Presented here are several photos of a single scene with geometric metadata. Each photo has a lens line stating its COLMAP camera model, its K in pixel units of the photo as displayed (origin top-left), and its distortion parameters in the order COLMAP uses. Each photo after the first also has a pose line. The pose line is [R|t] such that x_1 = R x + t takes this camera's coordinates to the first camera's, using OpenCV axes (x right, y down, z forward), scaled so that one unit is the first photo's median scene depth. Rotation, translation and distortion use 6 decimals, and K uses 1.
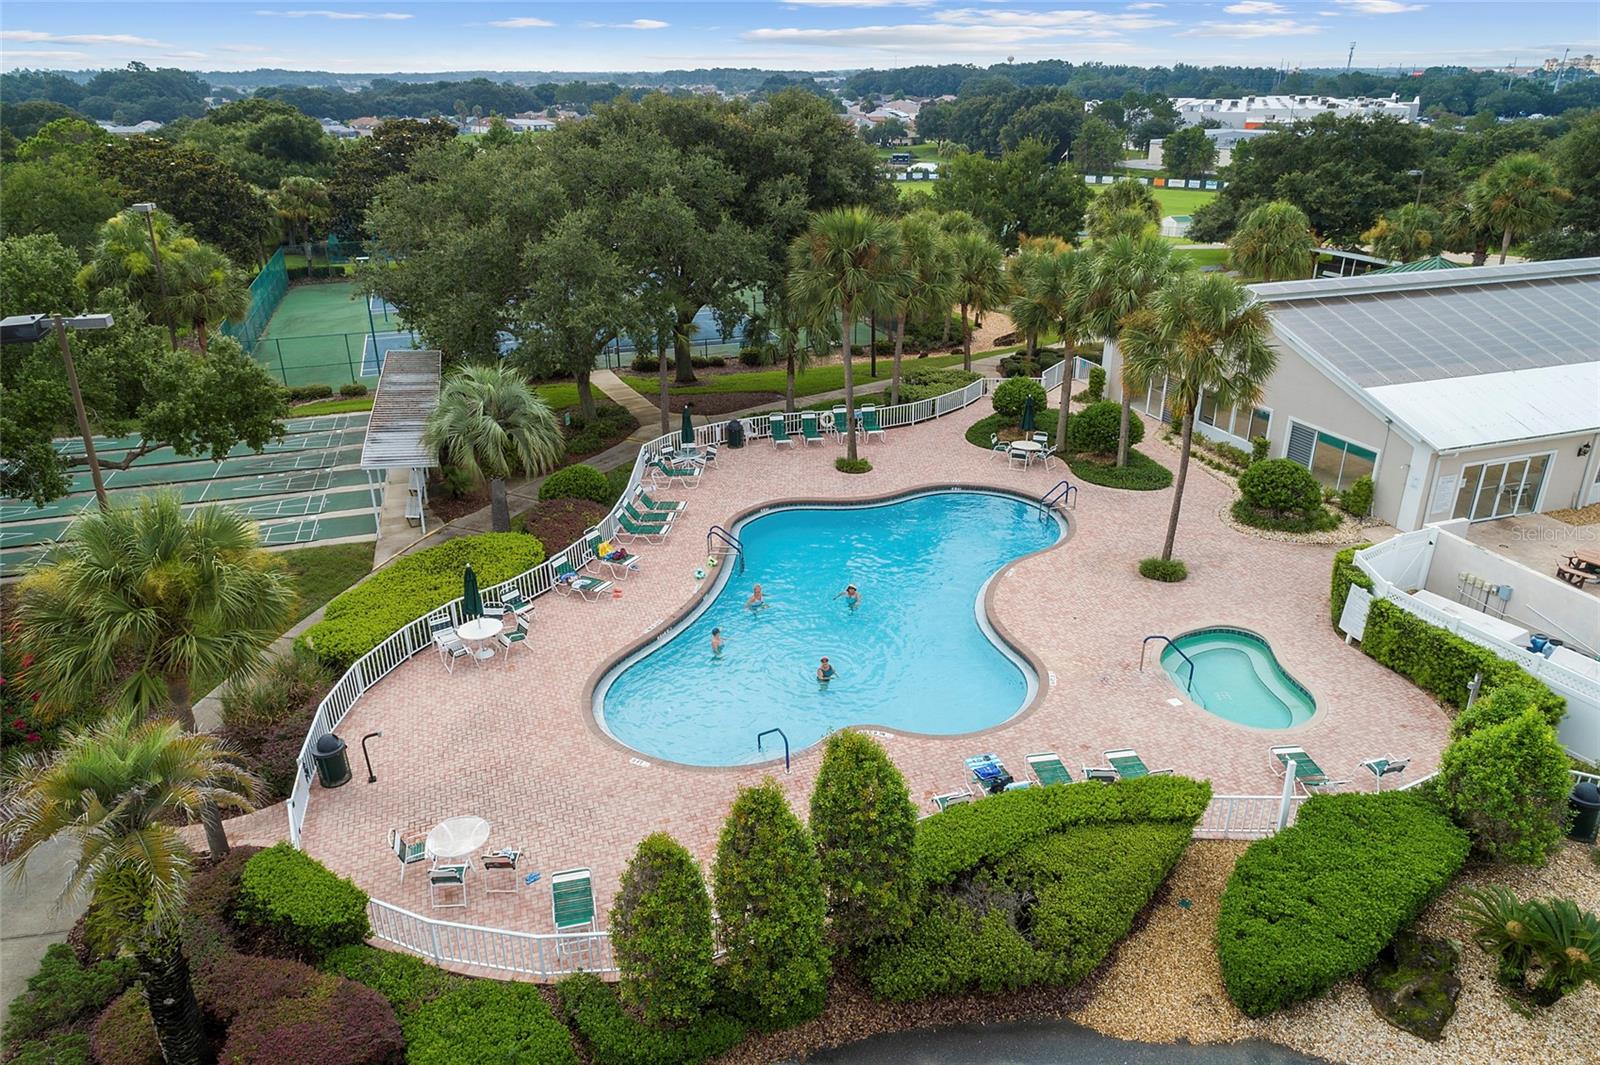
lens RADIAL K [[1060.6, 0, 800.0], [0, 1060.6, 532.5], [0, 0, 1]] dist [-0.001198, 0.000212]
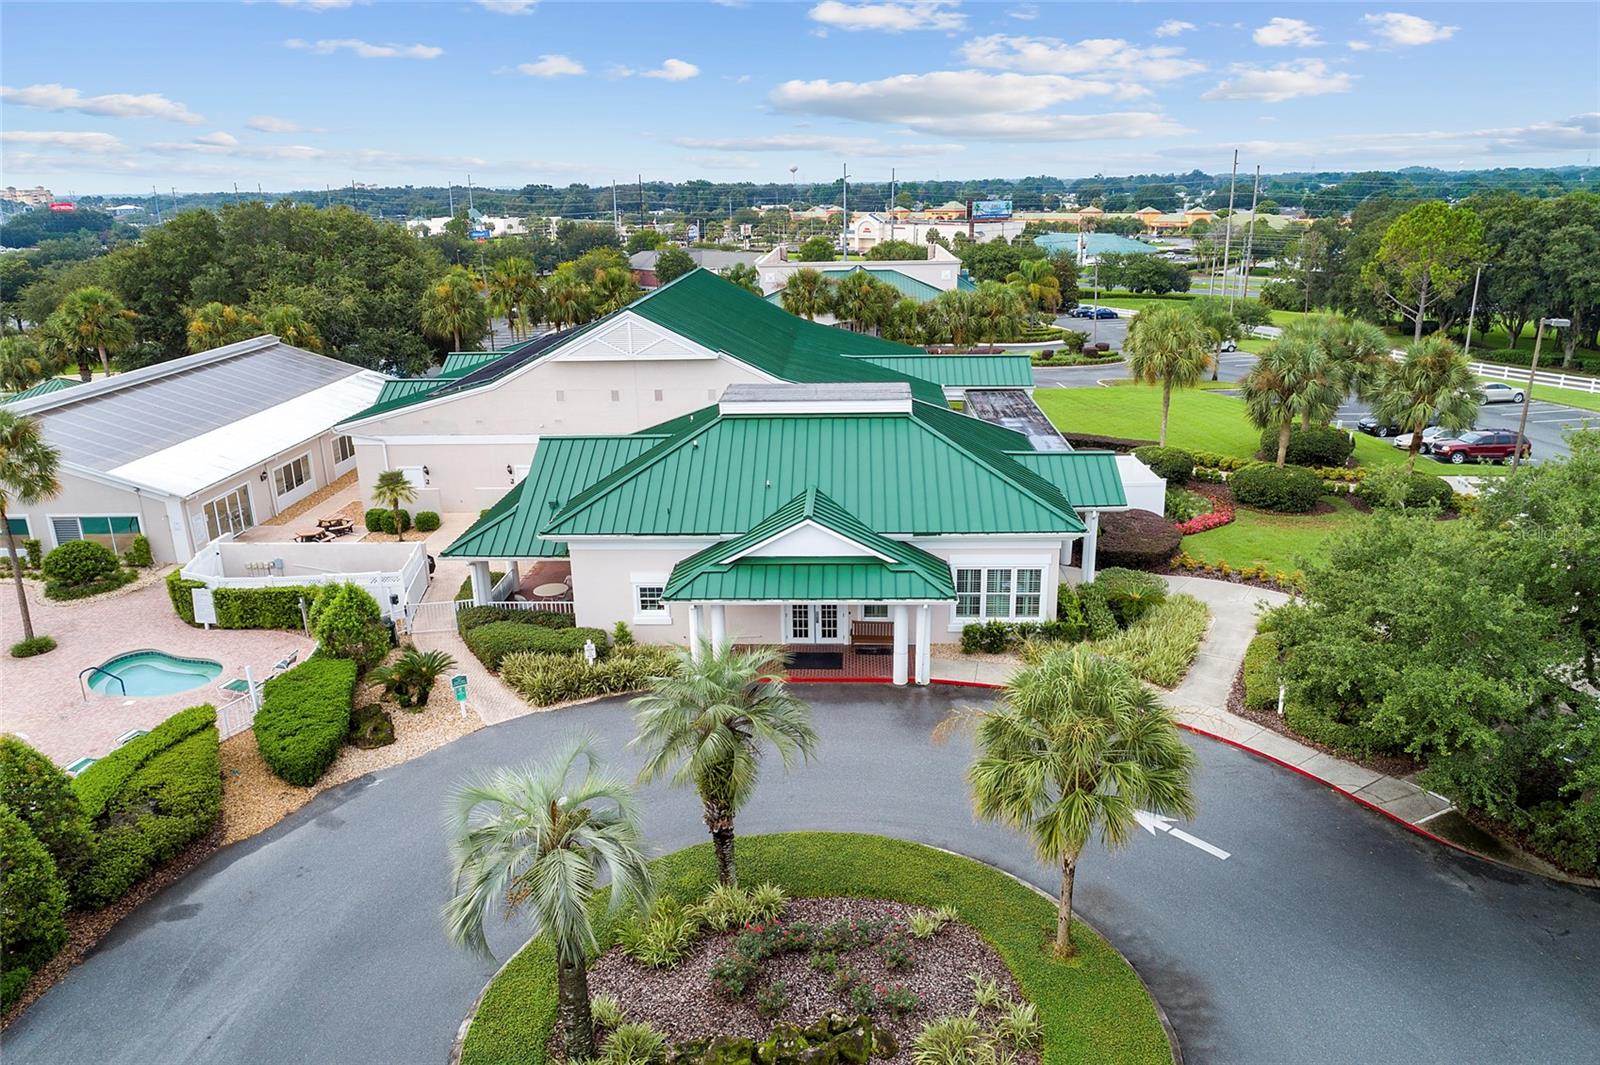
lens RADIAL K [[1060.6, 0, 800.0], [0, 1060.6, 532.5], [0, 0, 1]] dist [-0.001198, 0.000212]
pose [[0.354702, -0.291231, 0.888465, -0.367974], [0.386615, 0.910892, 0.144234, 0.078233], [-0.851302, 0.292334, 0.435690, -0.279846]]
